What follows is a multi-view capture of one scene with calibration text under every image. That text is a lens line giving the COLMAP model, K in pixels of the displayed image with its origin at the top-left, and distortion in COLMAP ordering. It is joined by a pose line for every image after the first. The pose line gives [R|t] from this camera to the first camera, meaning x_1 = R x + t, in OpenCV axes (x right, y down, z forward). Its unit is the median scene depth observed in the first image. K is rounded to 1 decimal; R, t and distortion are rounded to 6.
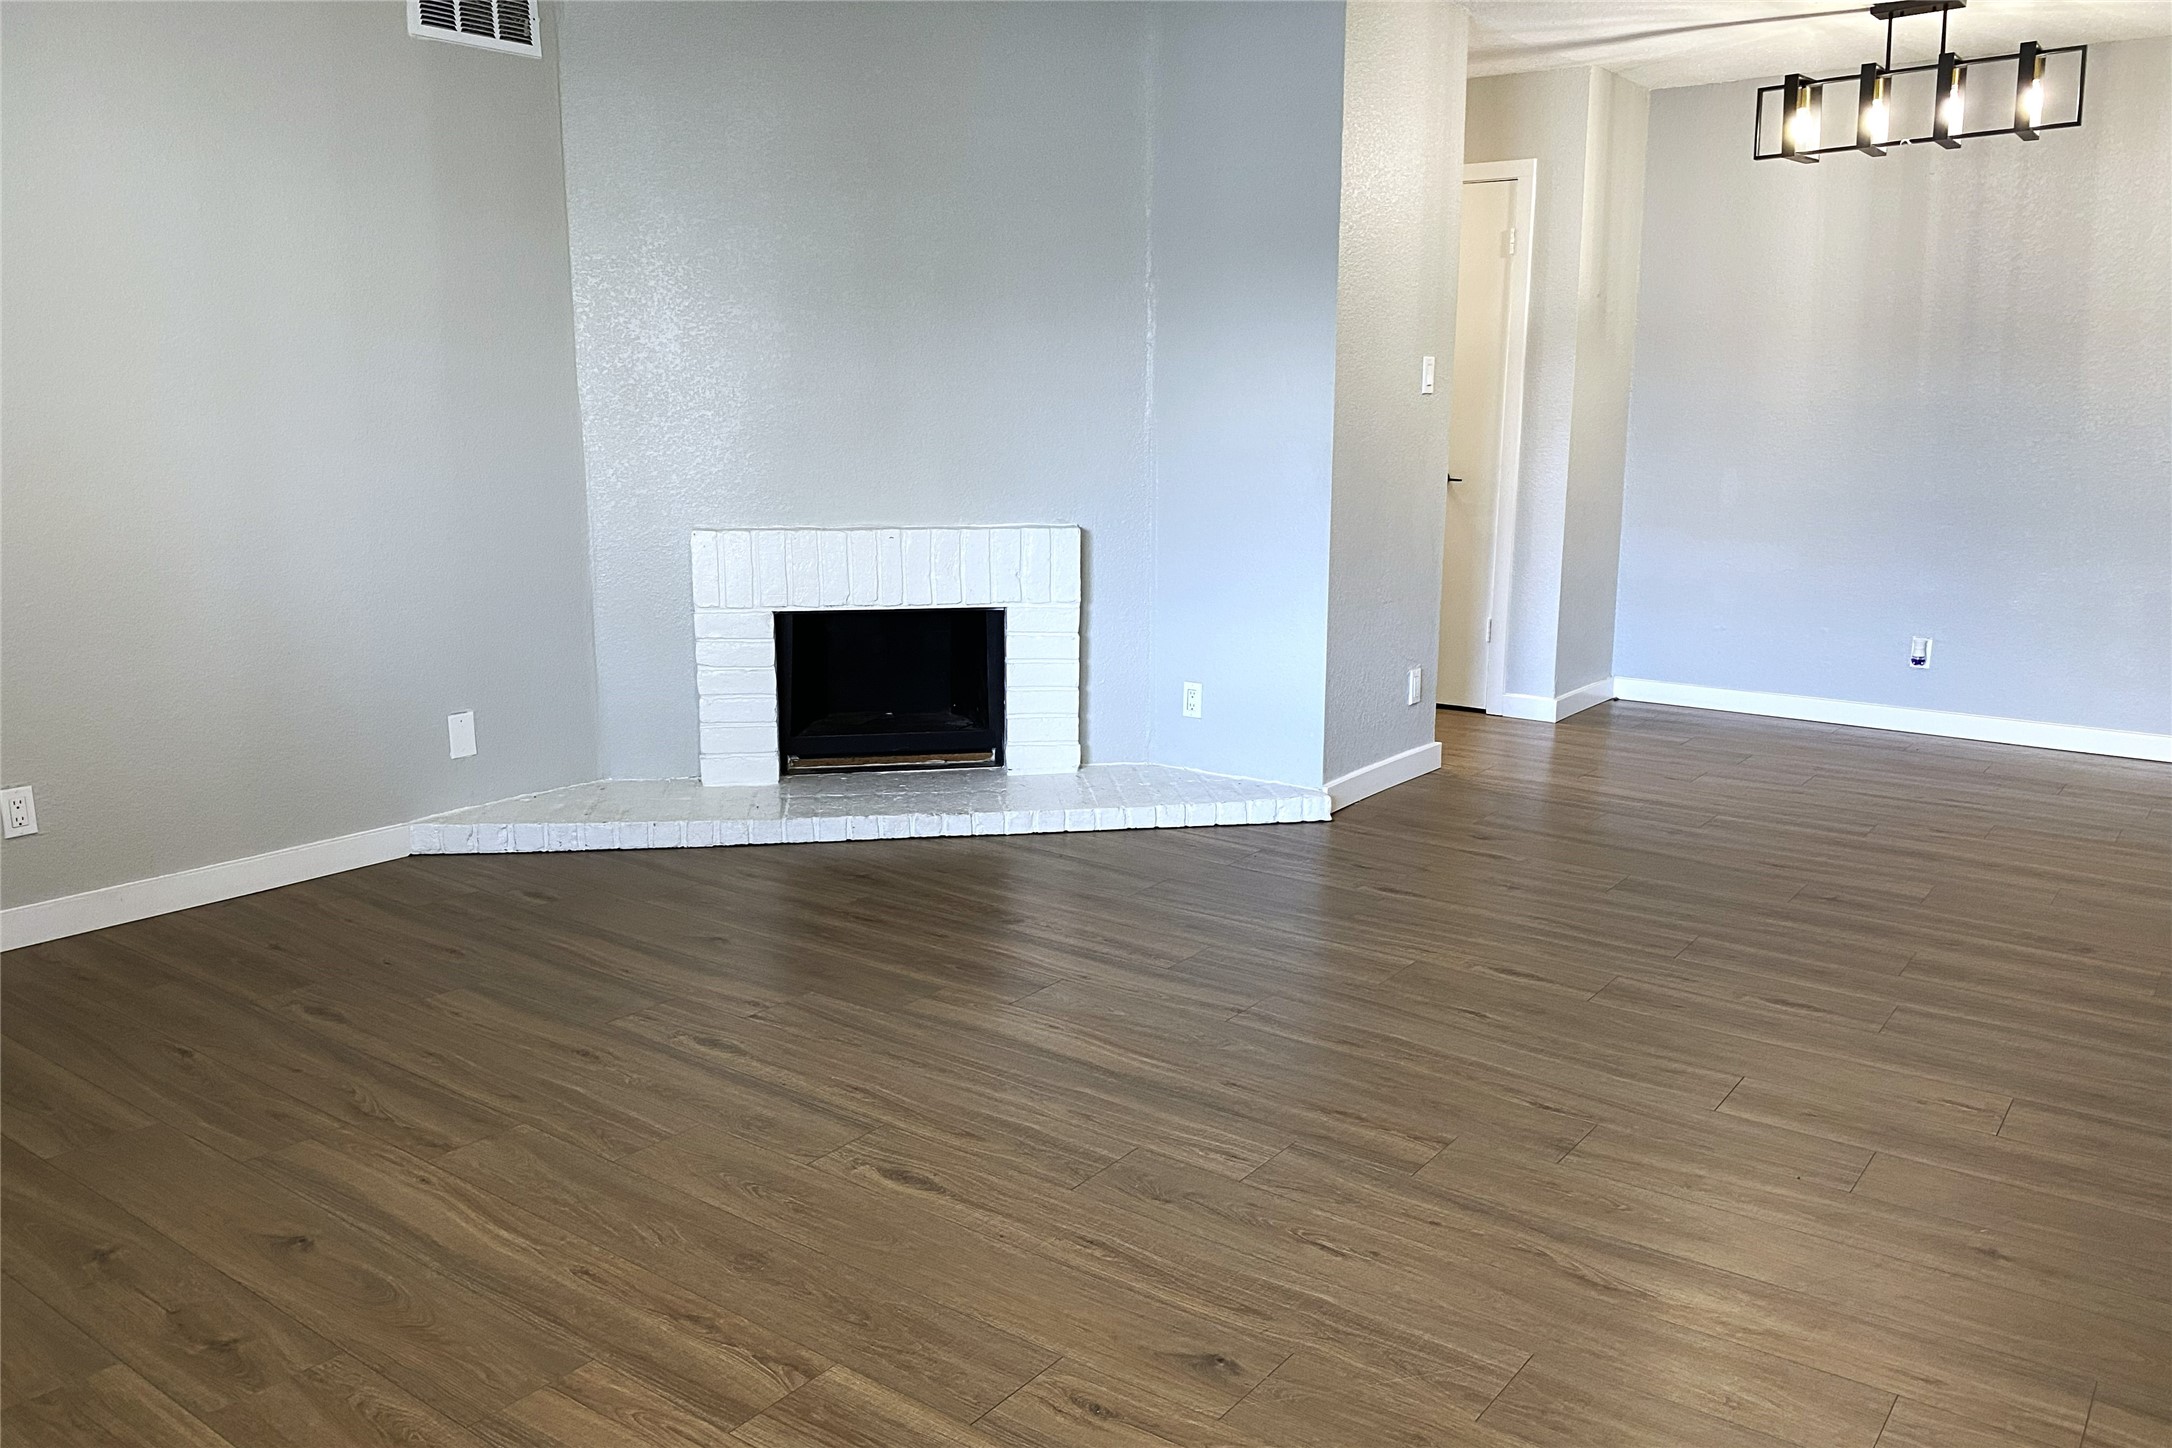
lens RADIAL K [[1635.6, 0, 1086.0], [0, 1635.6, 724.0], [0, 0, 1]] dist [-0.000963, -0.000233]
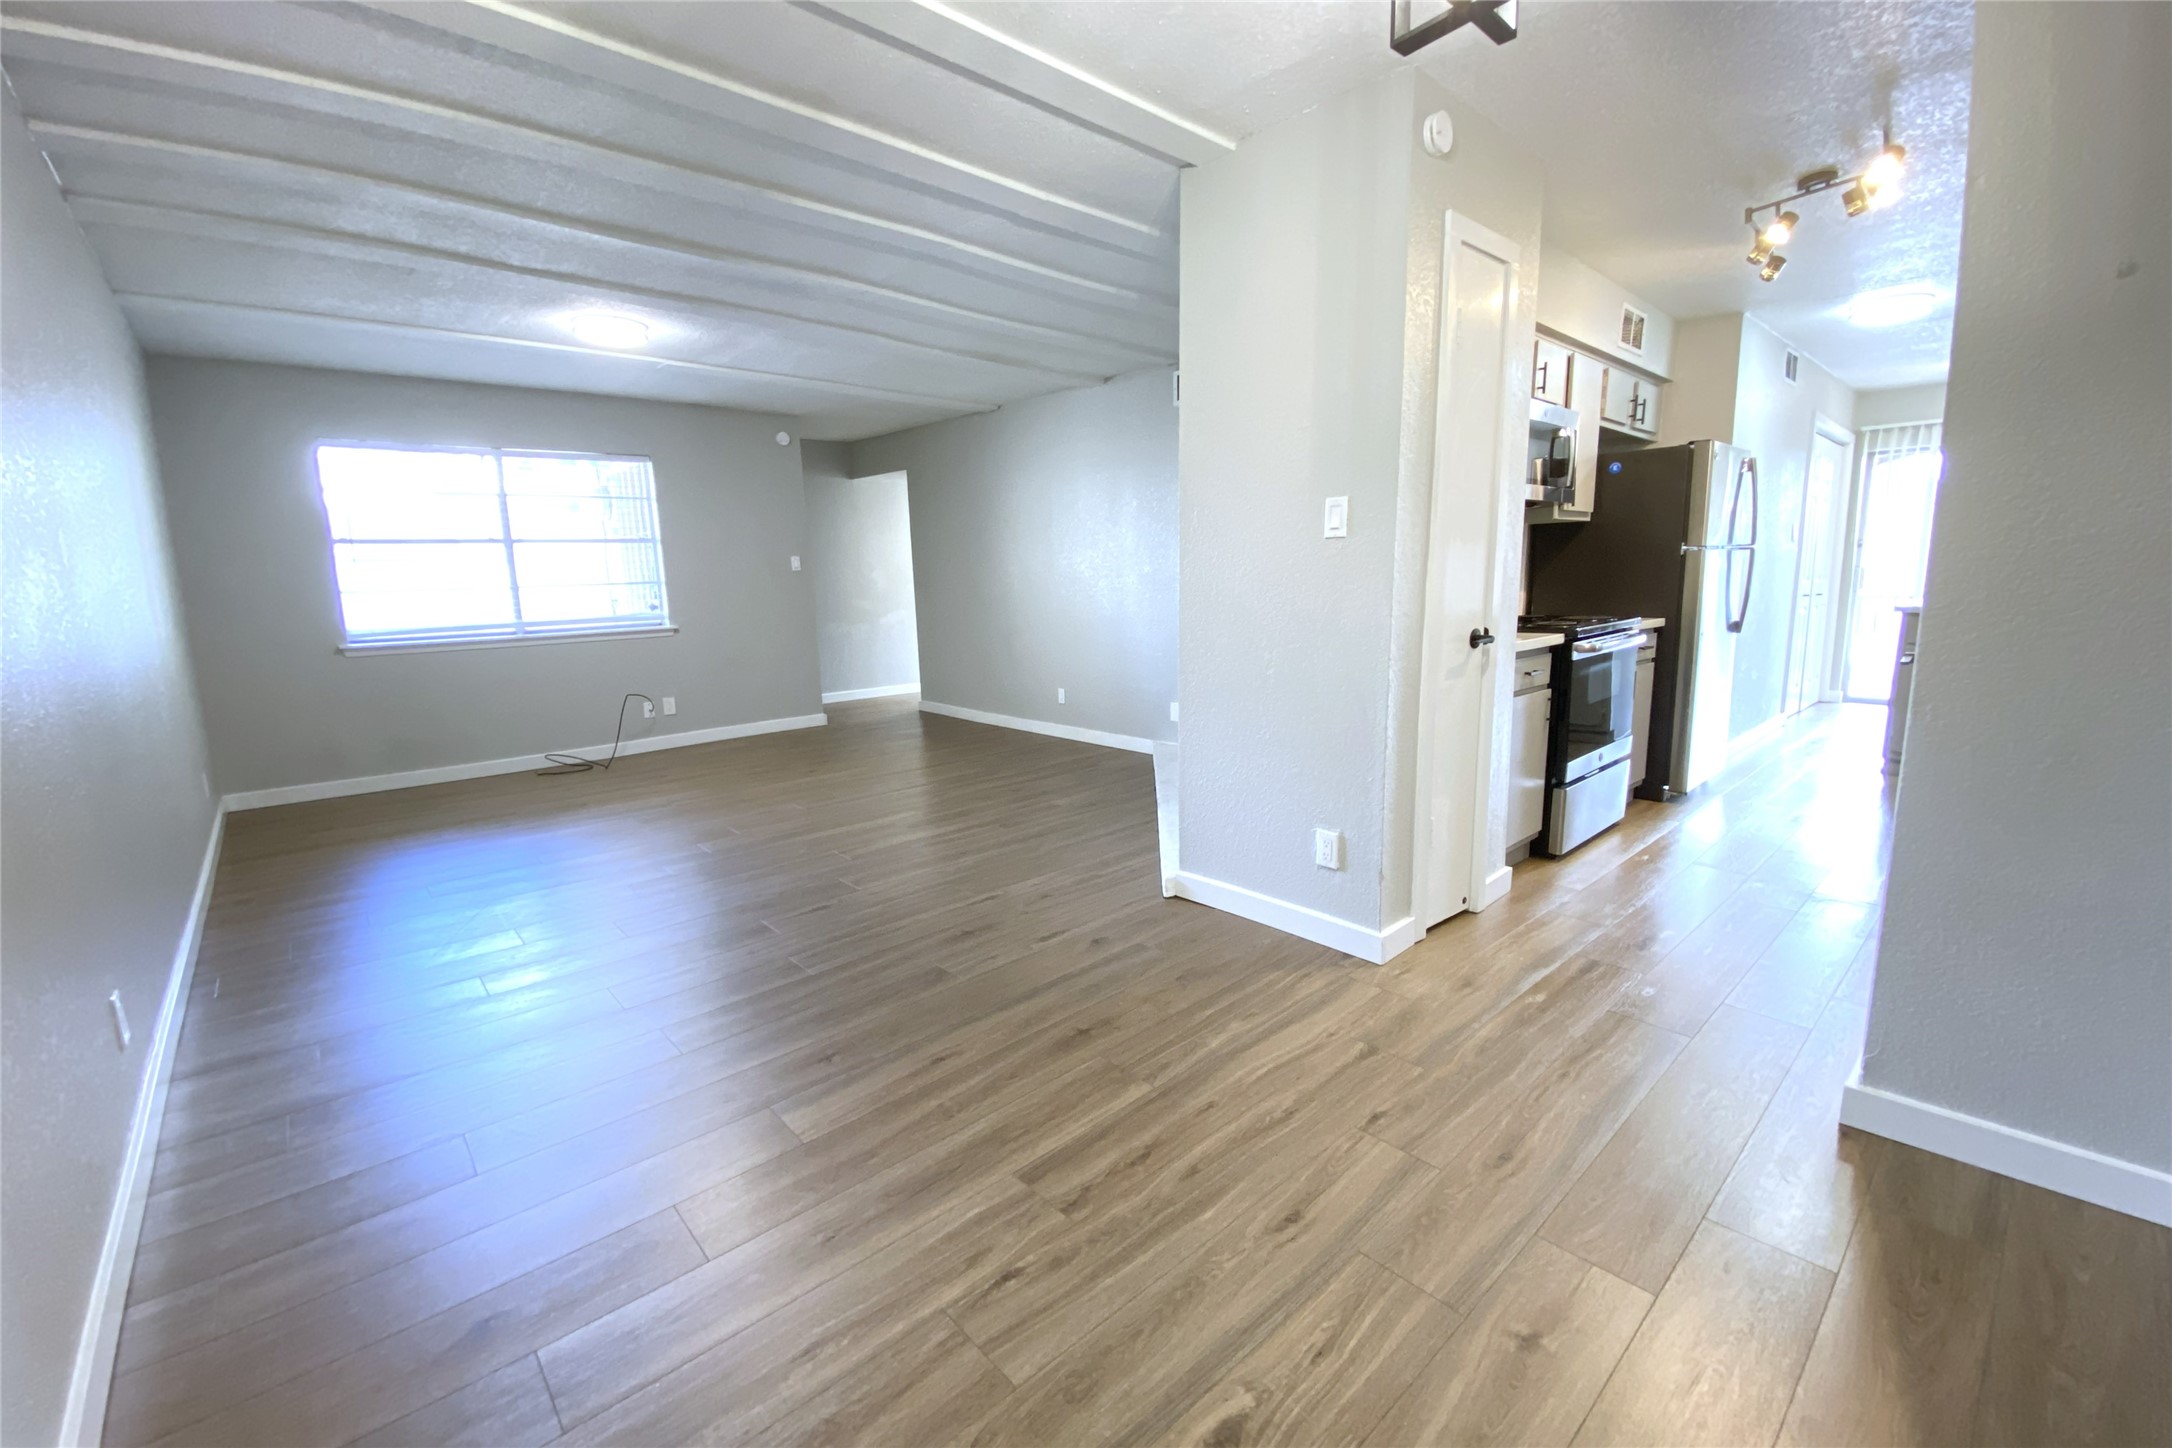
lens RADIAL K [[903.6, 0, 1090.0], [0, 903.6, 715.8], [0, 0, 1]] dist [-0.003280, -0.000659]
pose [[-0.200219, 0.158438, -0.966856, 0.759006], [-0.173814, 0.965440, 0.194200, -0.183937], [0.964210, 0.206935, -0.165761, 0.993407]]
